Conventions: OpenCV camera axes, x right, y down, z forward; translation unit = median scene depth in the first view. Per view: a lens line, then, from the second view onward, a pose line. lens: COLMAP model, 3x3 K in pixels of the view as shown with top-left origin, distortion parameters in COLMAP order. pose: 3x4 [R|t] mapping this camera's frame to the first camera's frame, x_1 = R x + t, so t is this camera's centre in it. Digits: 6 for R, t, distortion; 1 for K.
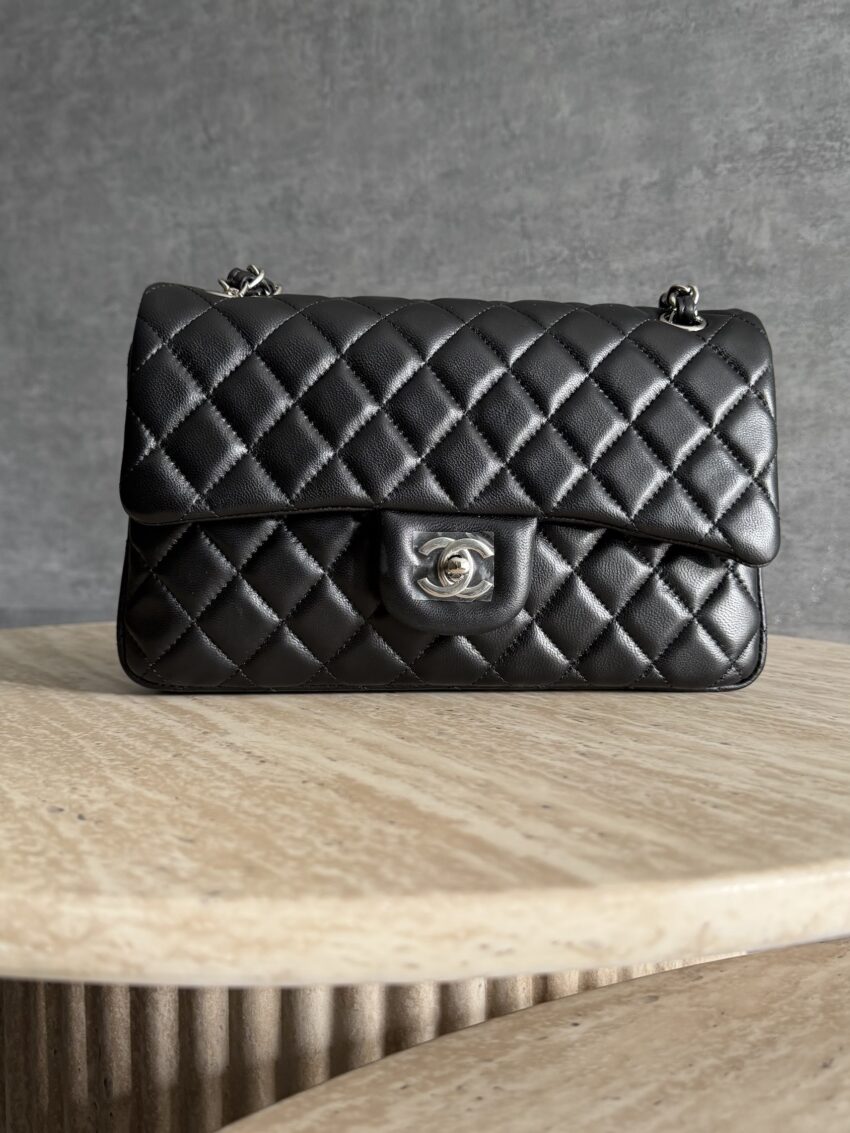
lens RADIAL K [[1062.5, 0, 423.9], [0, 1062.5, 584.9], [0, 0, 1]] dist [-0.020455, 0.000000]
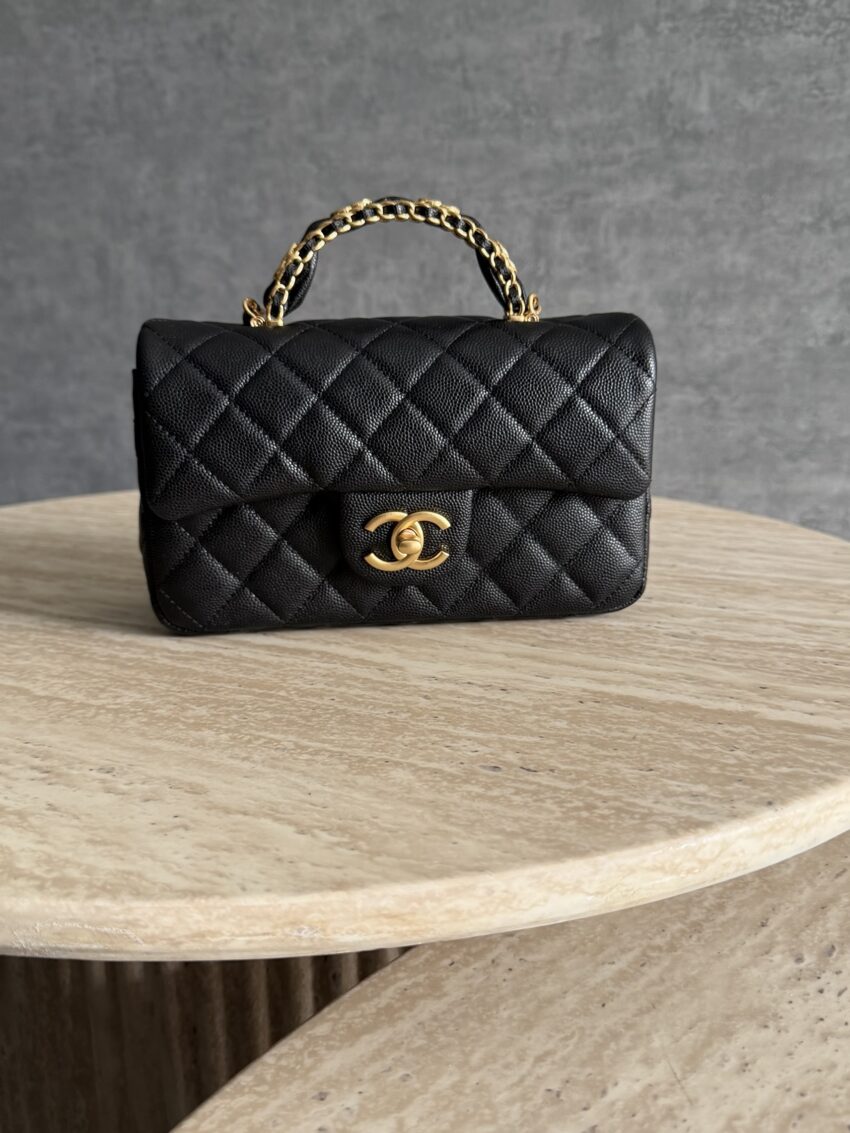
lens RADIAL K [[1062.5, 0, 419.3], [0, 1062.5, 573.4], [0, 0, 1]] dist [-0.020455, 0.000000]
pose [[0.995996, -0.036198, 0.081736, -0.048568], [0.019221, 0.979681, 0.199641, -0.085497], [-0.087302, -0.197271, 0.976454, -0.059628]]
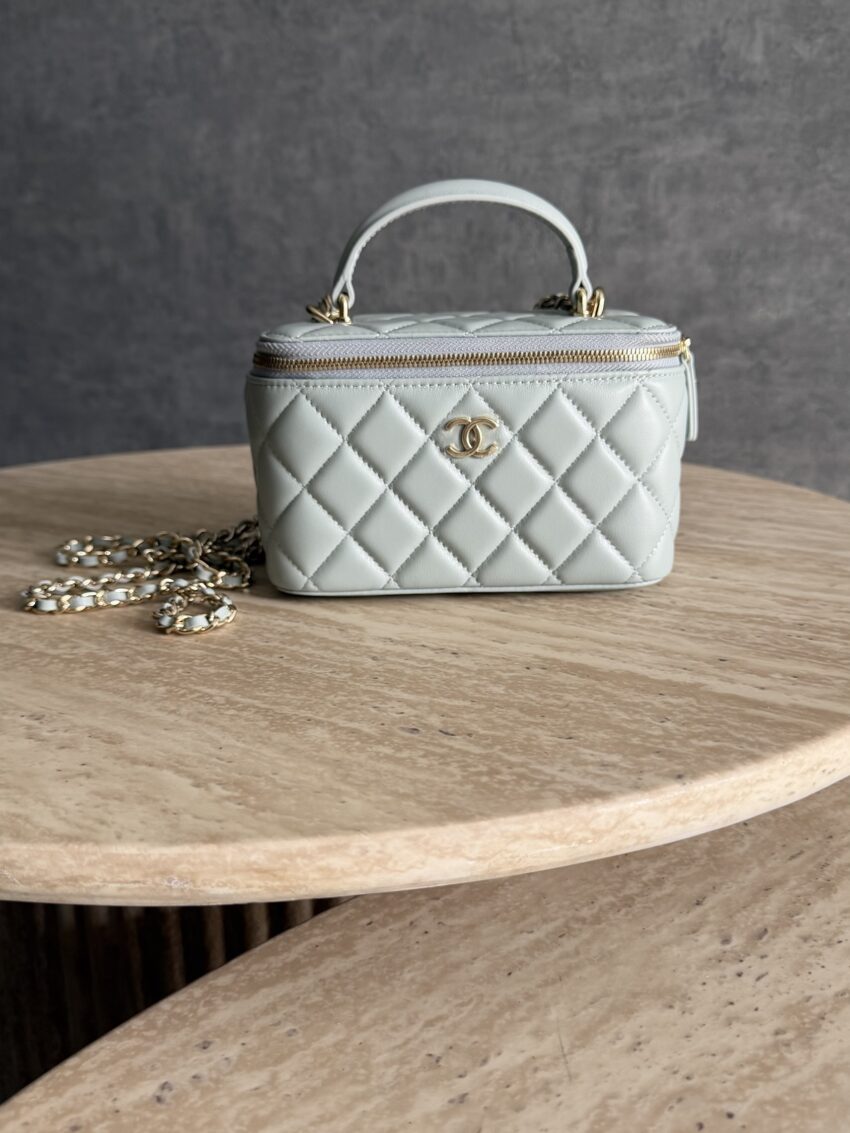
lens RADIAL K [[1062.5, 0, 433.8], [0, 1062.5, 570.5], [0, 0, 1]] dist [-0.020455, 0.000000]
pose [[0.999855, -0.012426, -0.011601, 0.026646], [0.014724, 0.974103, 0.225624, -0.079995], [0.008497, -0.225762, 0.974145, -0.057576]]
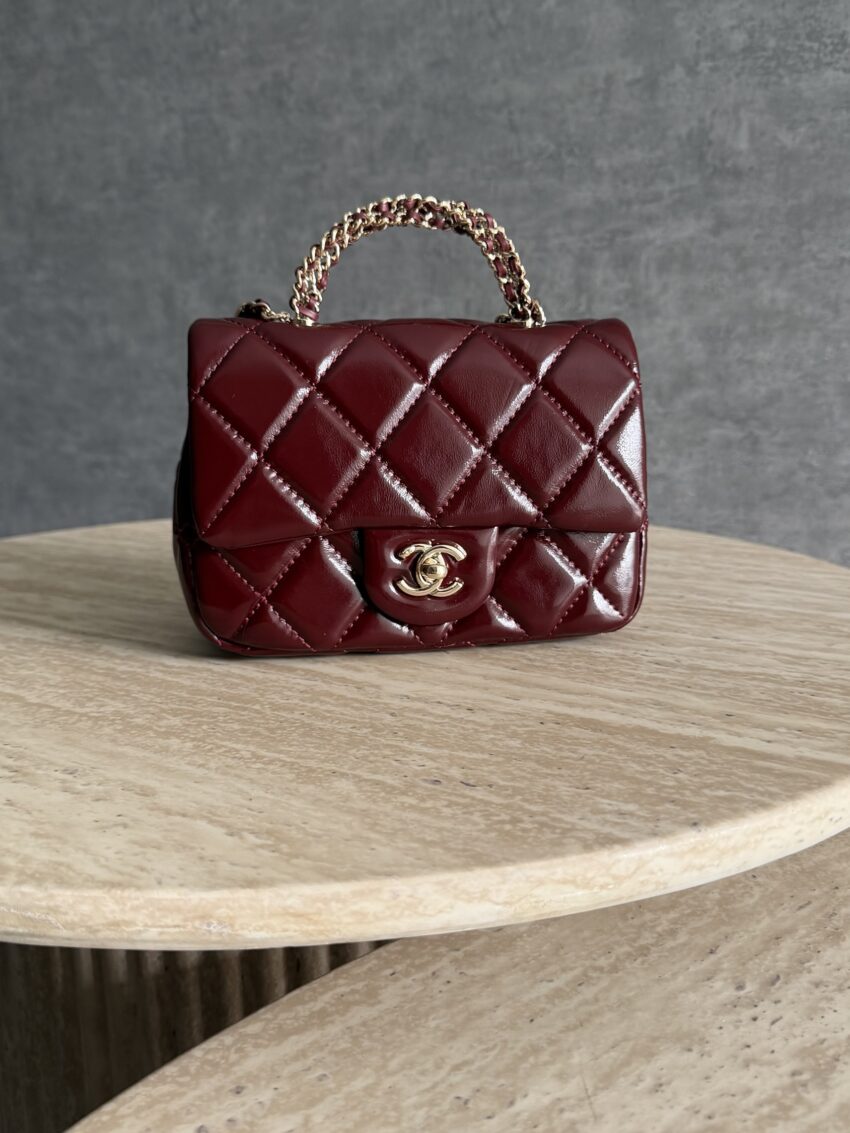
lens RADIAL K [[1062.5, 0, 430.6], [0, 1062.5, 575.8], [0, 0, 1]] dist [-0.020455, 0.000000]
pose [[0.999877, -0.015556, -0.002061, 0.013119], [0.015683, 0.986150, 0.165114, -0.079292], [-0.000536, -0.165126, 0.986272, -0.078354]]
